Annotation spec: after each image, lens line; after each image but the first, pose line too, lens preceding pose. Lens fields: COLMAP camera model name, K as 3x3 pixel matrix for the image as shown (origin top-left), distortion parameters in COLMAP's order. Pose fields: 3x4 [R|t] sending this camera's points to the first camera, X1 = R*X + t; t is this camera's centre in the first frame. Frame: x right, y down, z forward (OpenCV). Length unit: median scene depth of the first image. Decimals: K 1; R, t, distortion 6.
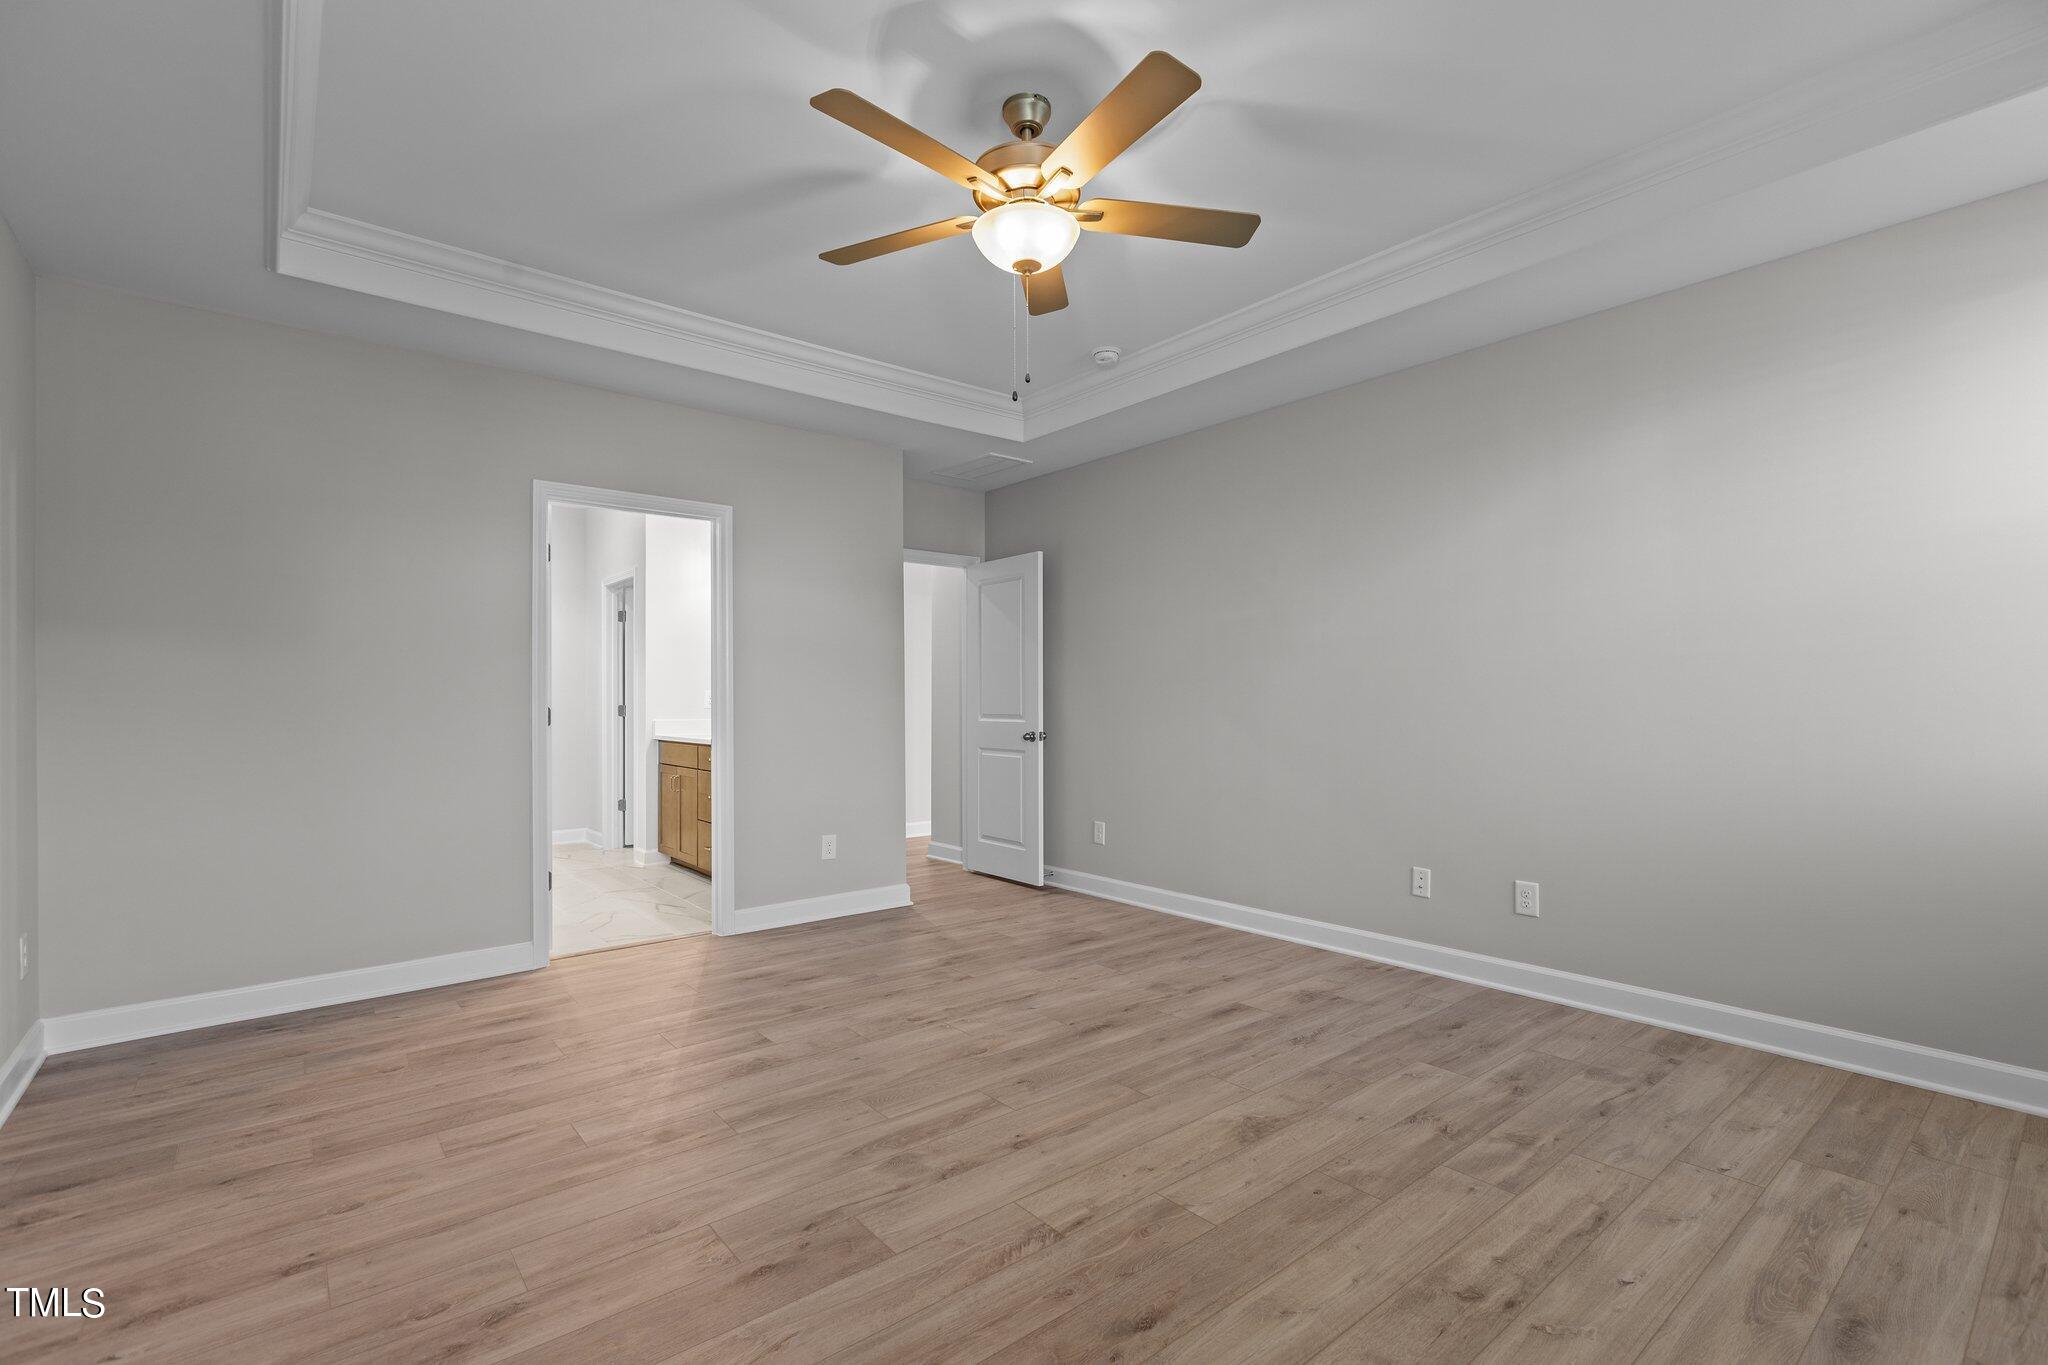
lens RADIAL K [[912.6, 0, 1030.3], [0, 912.6, 684.5], [0, 0, 1]] dist [0.002981, 0.000345]
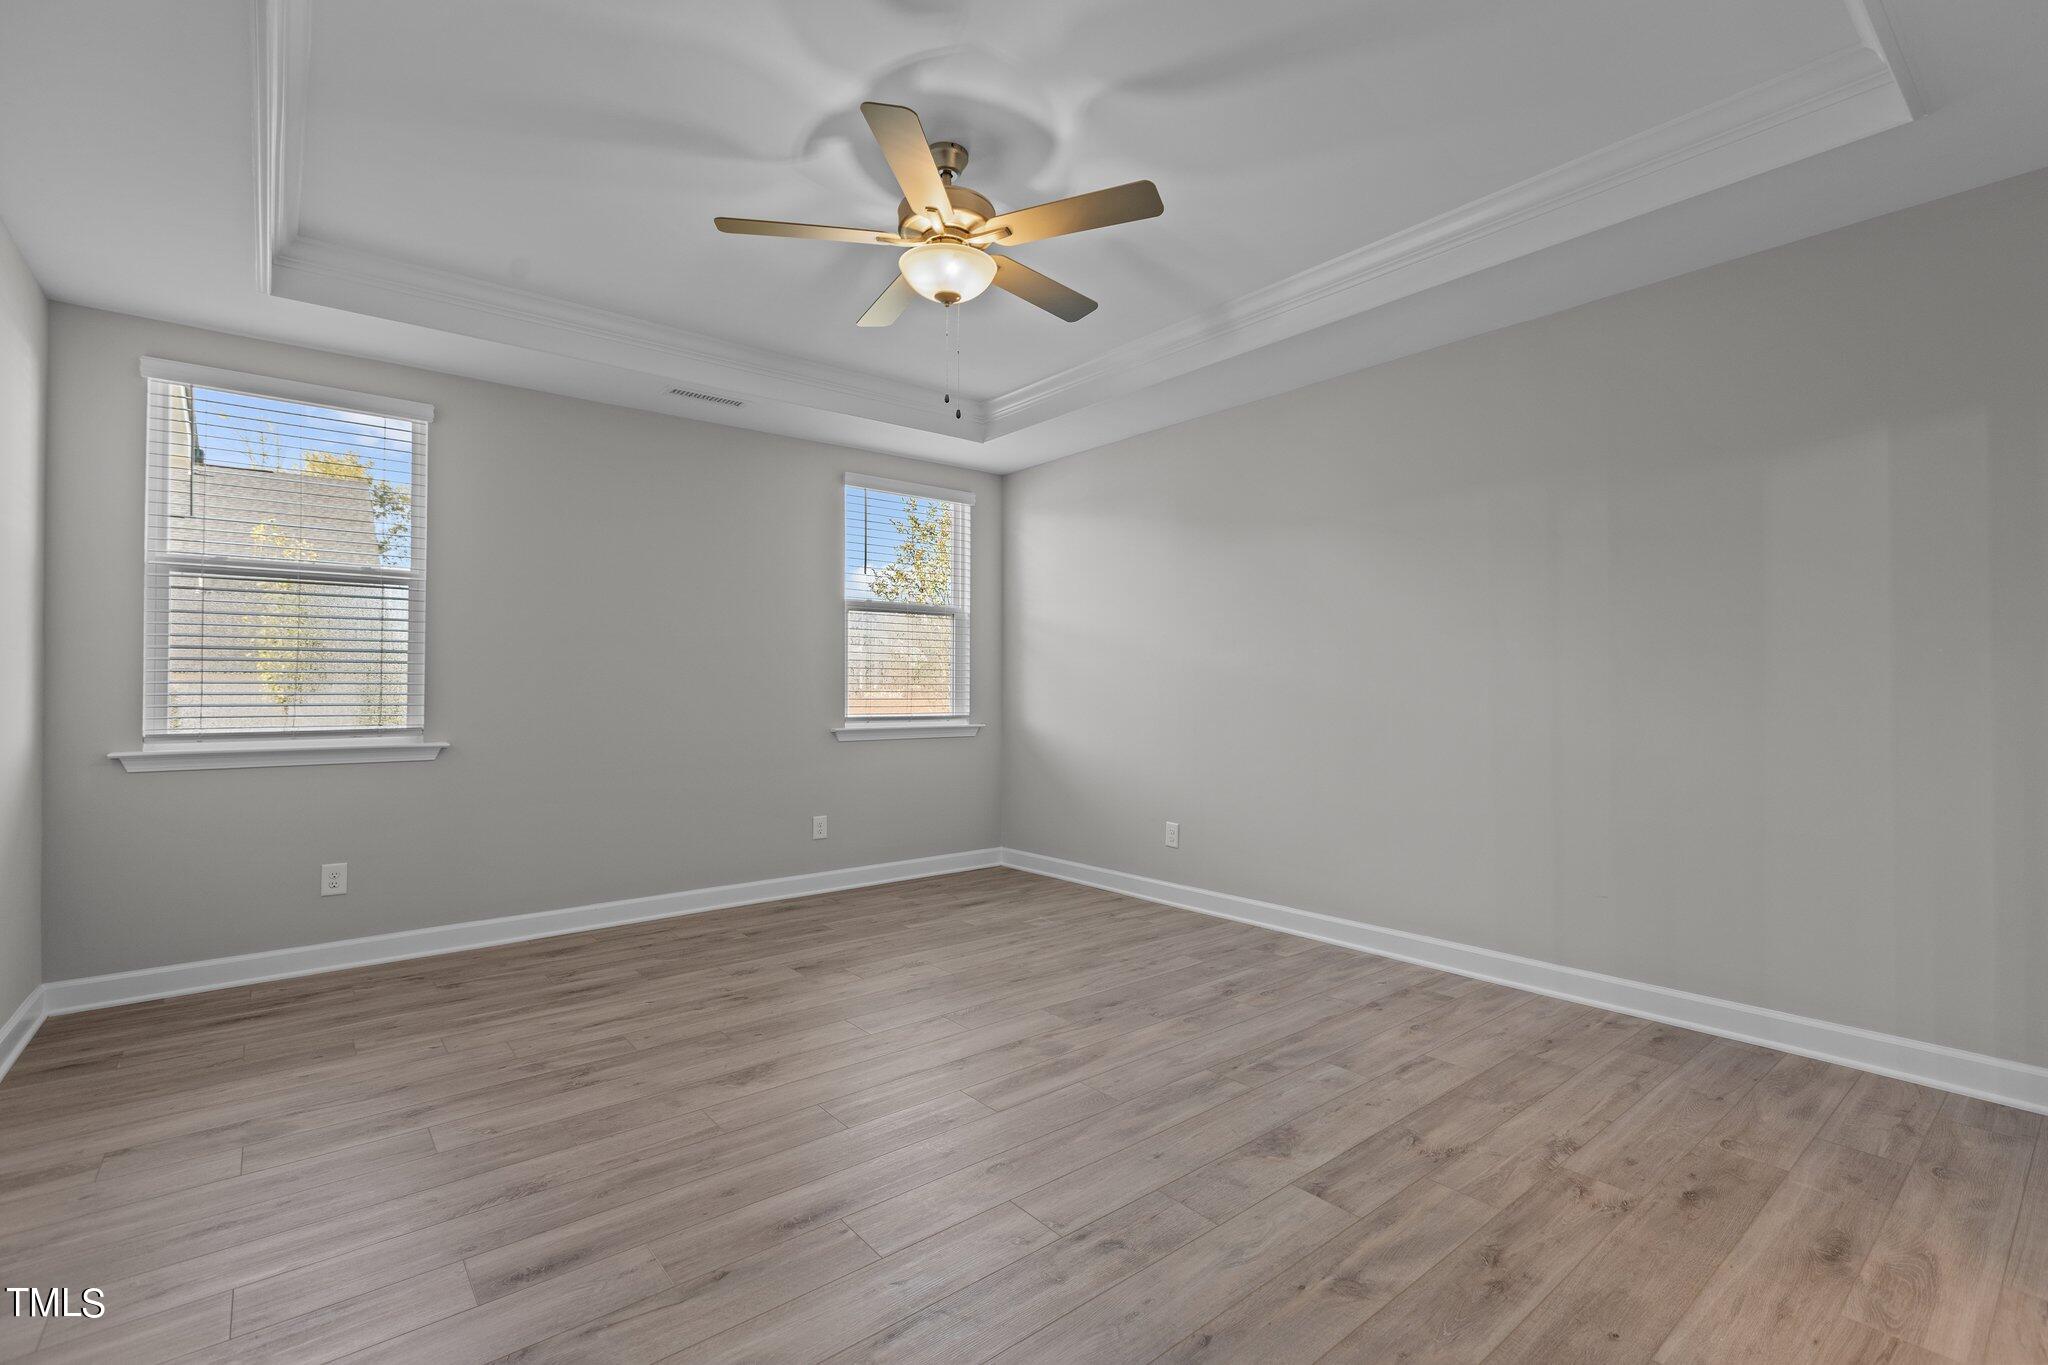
lens RADIAL K [[912.6, 0, 1030.3], [0, 912.6, 684.5], [0, 0, 1]] dist [0.002981, 0.000345]
pose [[-0.999953, 0.008179, 0.005279, -0.113831], [0.008041, 0.999636, -0.025769, 0.041413], [-0.005488, -0.025725, -0.999654, 2.217042]]
